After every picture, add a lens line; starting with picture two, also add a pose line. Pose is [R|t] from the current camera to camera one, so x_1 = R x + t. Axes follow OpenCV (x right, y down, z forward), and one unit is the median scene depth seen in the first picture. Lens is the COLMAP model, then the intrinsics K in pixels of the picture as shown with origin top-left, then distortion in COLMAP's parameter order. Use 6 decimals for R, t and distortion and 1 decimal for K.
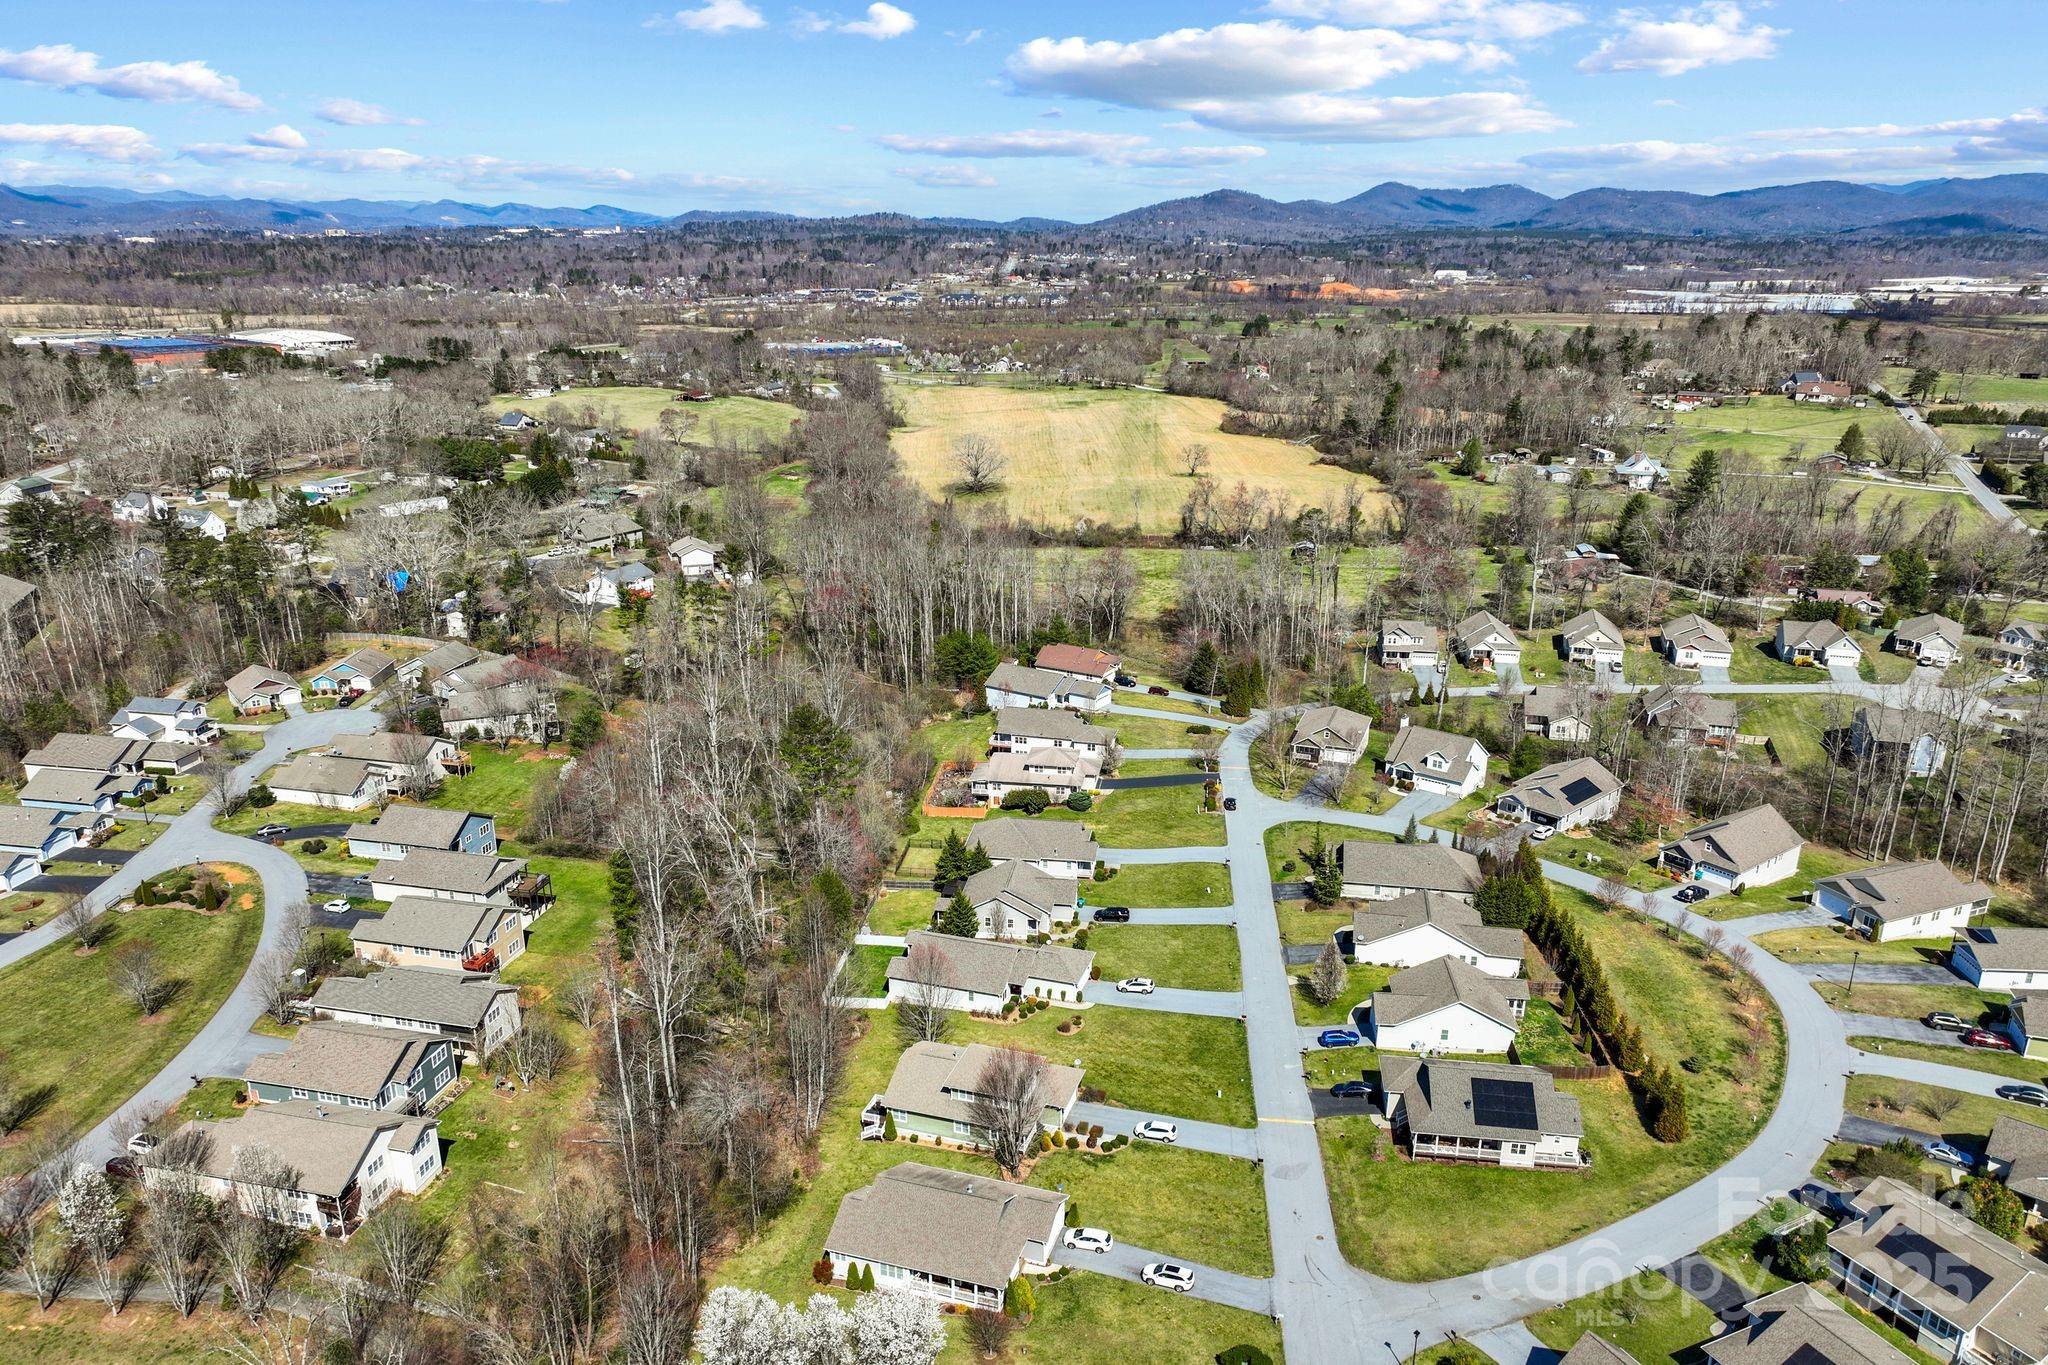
lens RADIAL K [[1510.2, 0, 1023.0], [0, 1510.2, 682.7], [0, 0, 1]] dist [0.006104, -0.000864]
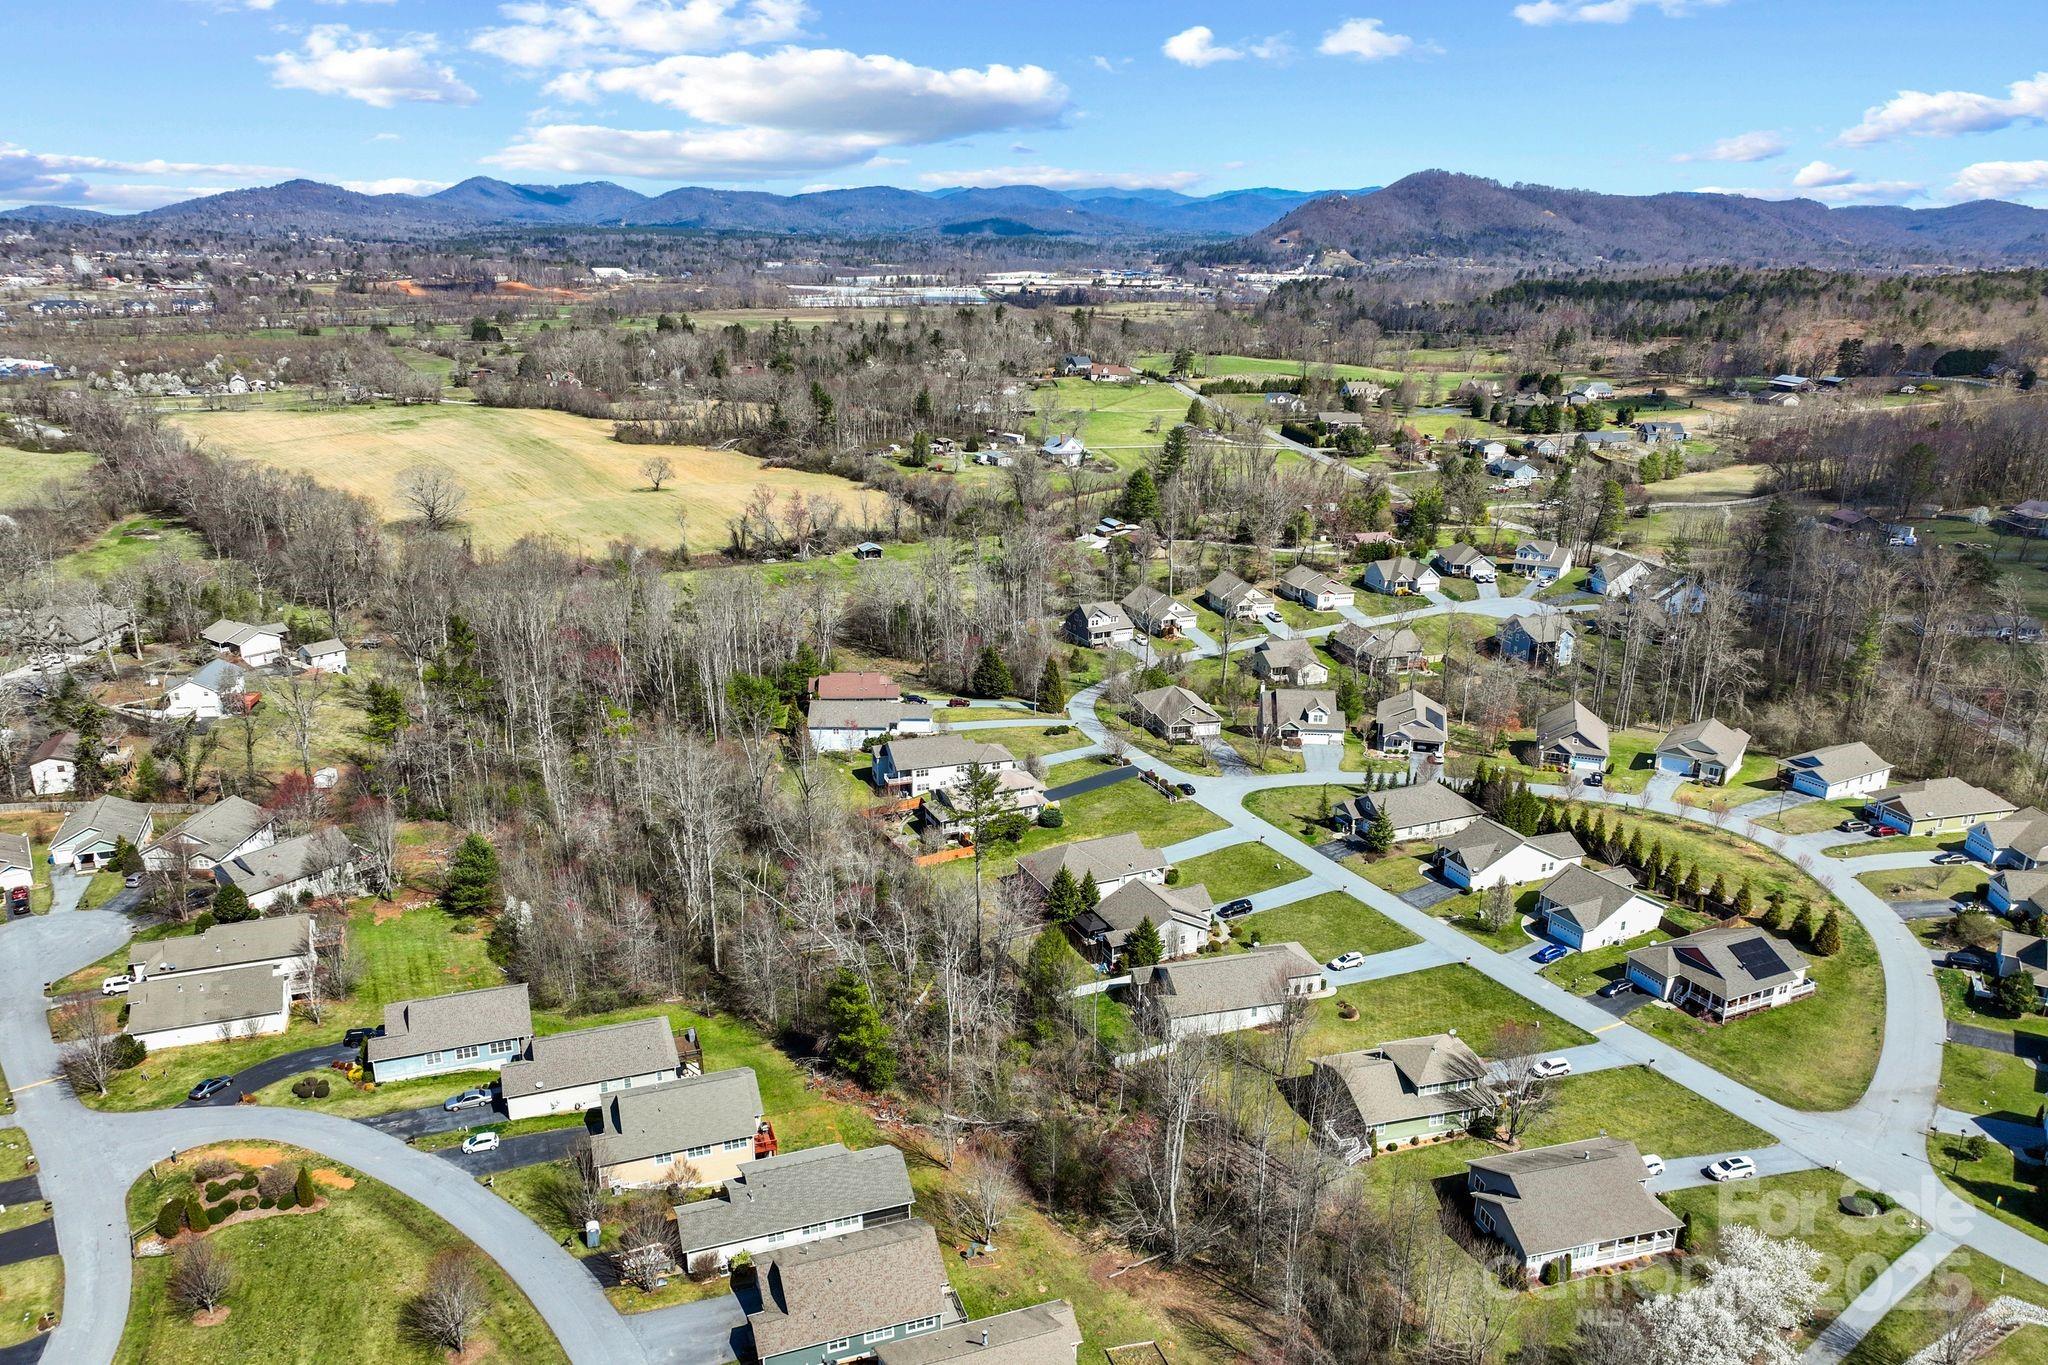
lens RADIAL K [[1510.2, 0, 1030.2], [0, 1510.2, 682.7], [0, 0, 1]] dist [0.006104, -0.000864]
pose [[0.822532, -0.158019, 0.546325, -0.411842], [0.156438, 0.986432, 0.049786, -0.049613], [-0.546779, 0.044516, 0.836092, 0.144757]]
